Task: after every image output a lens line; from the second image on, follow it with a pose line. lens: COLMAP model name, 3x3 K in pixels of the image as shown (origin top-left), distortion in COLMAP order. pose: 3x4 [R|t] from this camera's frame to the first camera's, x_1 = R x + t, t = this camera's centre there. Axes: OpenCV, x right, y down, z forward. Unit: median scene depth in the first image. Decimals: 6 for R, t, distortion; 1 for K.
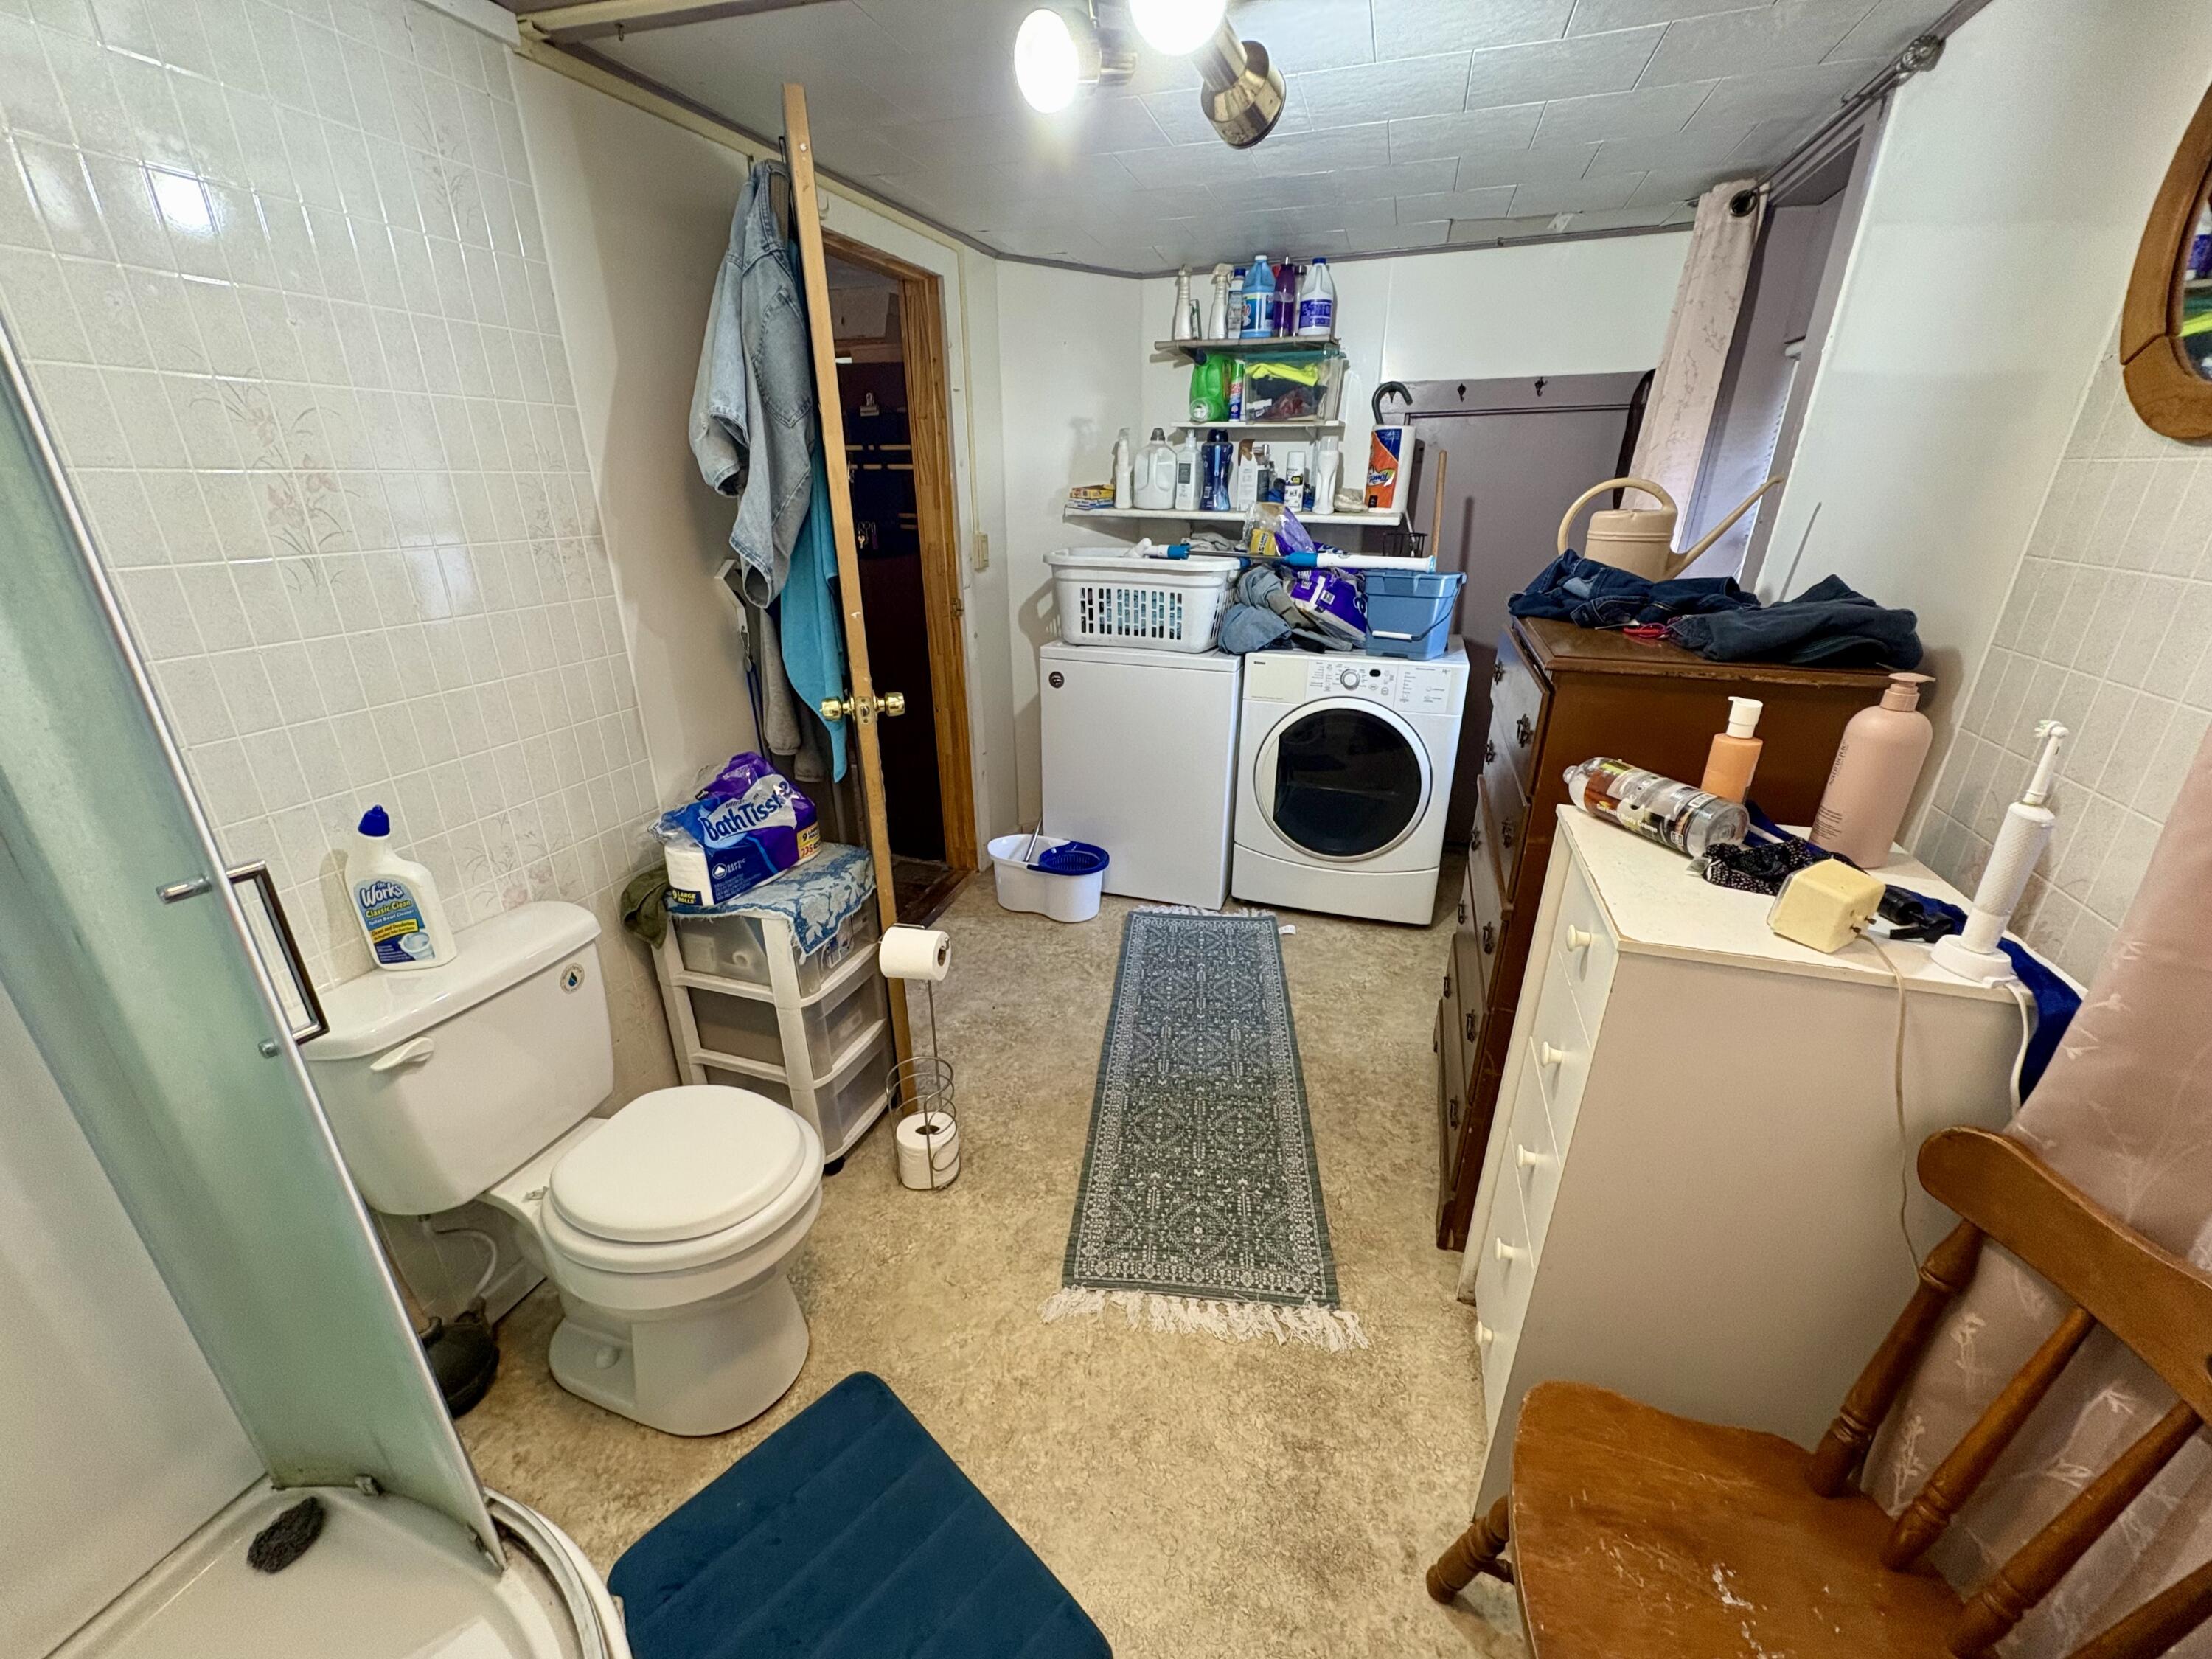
lens RADIAL K [[883.1, 0, 1101.0], [0, 883.1, 835.3], [0, 0, 1]] dist [-0.009088, 0.001231]
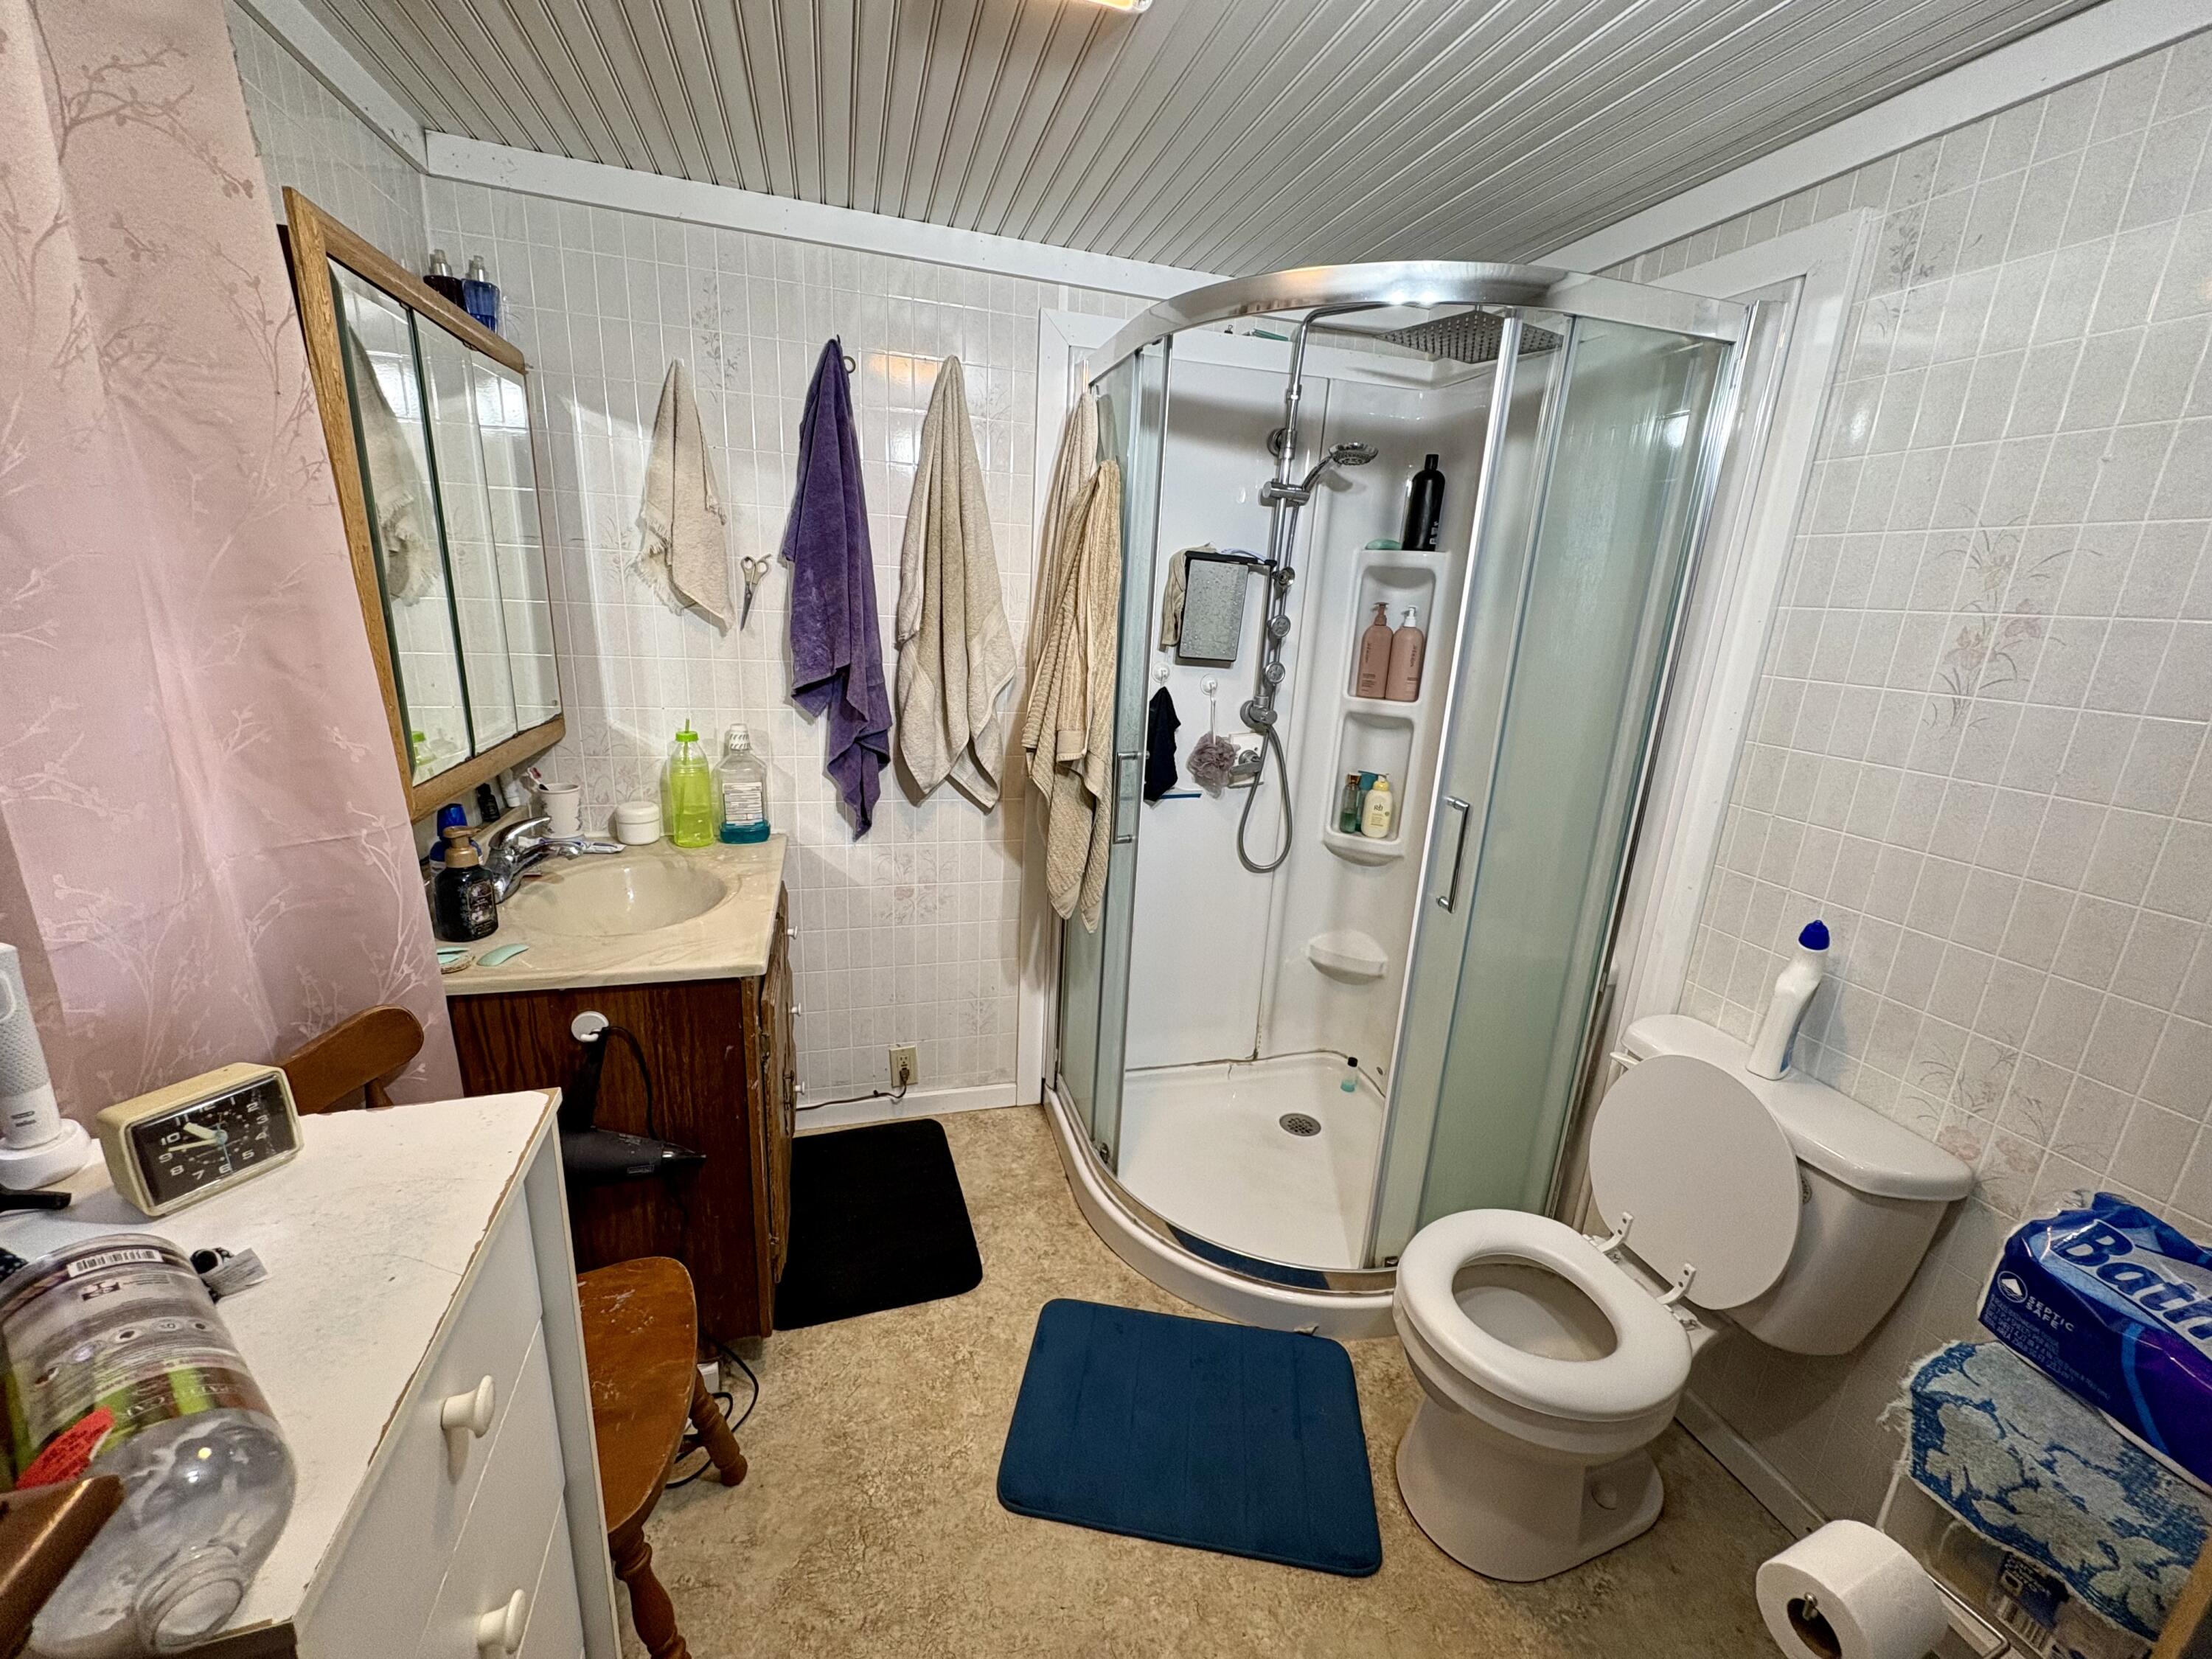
lens RADIAL K [[883.1, 0, 1102.9], [0, 883.1, 833.9], [0, 0, 1]] dist [-0.009088, 0.001231]
pose [[-0.818119, 0.113057, -0.563825, 0.391067], [-0.257423, 0.804751, 0.534892, -0.407281], [0.514212, 0.582747, -0.629279, 1.044823]]
